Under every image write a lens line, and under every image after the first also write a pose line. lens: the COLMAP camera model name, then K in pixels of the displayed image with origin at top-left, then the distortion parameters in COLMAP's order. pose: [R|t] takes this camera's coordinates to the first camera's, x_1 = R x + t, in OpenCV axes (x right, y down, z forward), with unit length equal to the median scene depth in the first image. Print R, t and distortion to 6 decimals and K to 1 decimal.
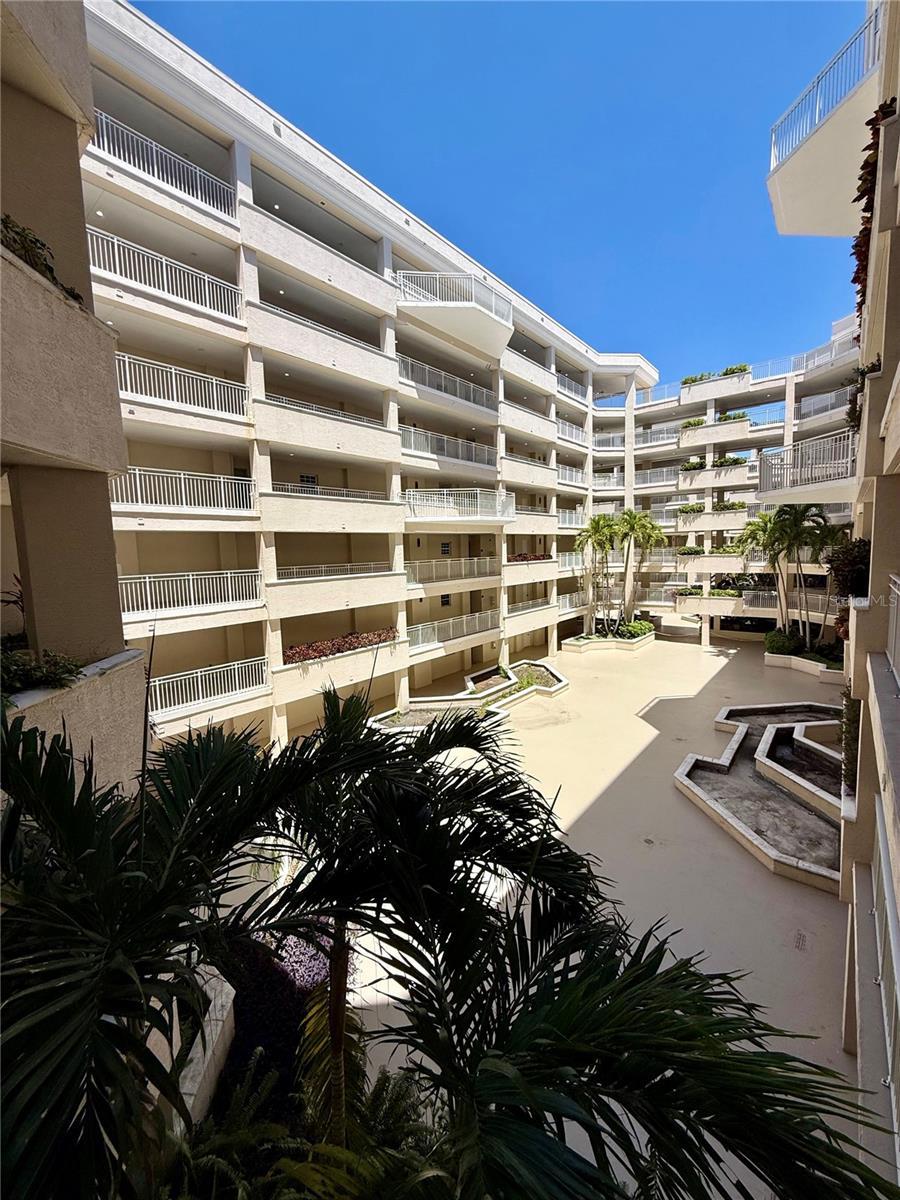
lens RADIAL K [[477.5, 0, 450.1], [0, 477.5, 596.5], [0, 0, 1]] dist [-0.001111, 0.000182]
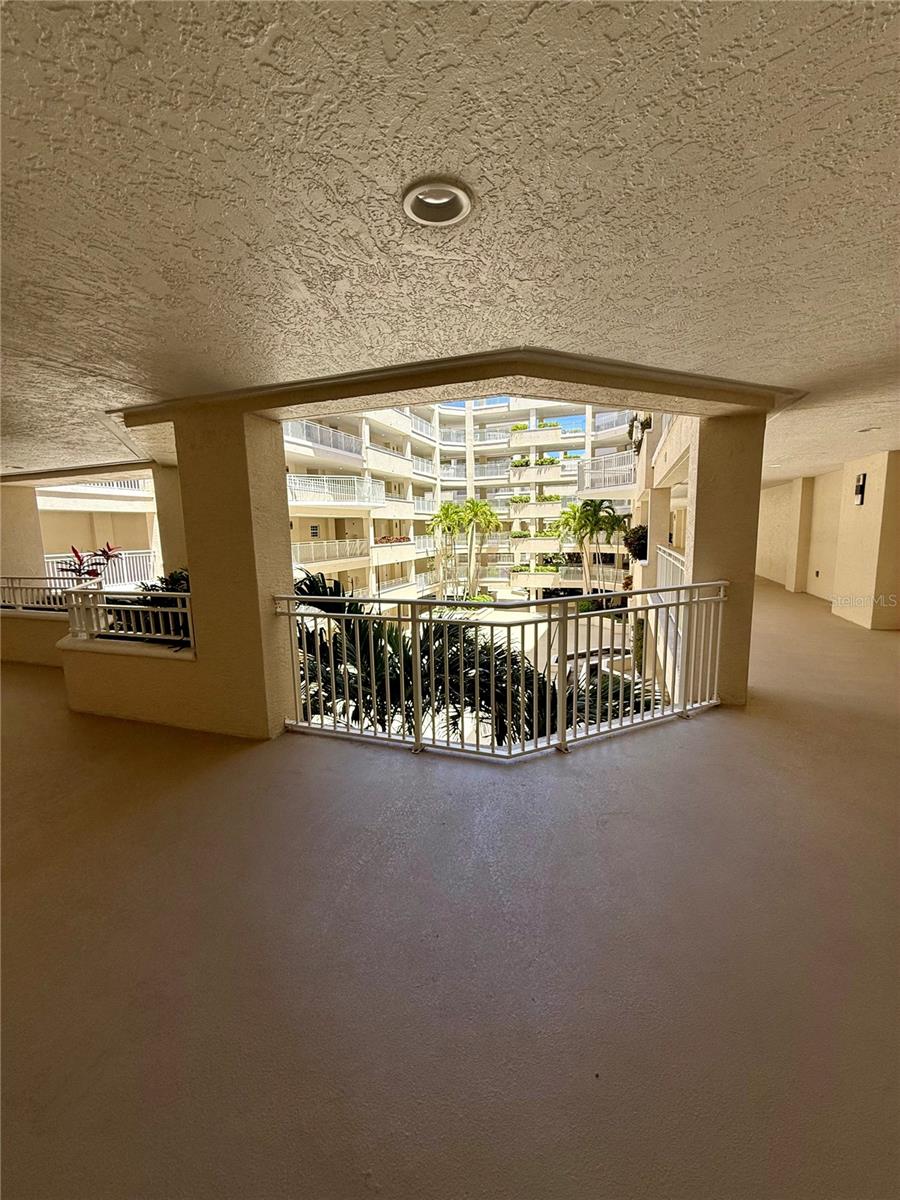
lens RADIAL K [[477.5, 0, 450.1], [0, 477.5, 596.5], [0, 0, 1]] dist [-0.001111, 0.000182]
pose [[0.940771, -0.039889, 0.336688, -0.073697], [0.029020, 0.998884, 0.037254, 0.010051], [-0.337799, -0.025277, 0.940879, -0.074579]]
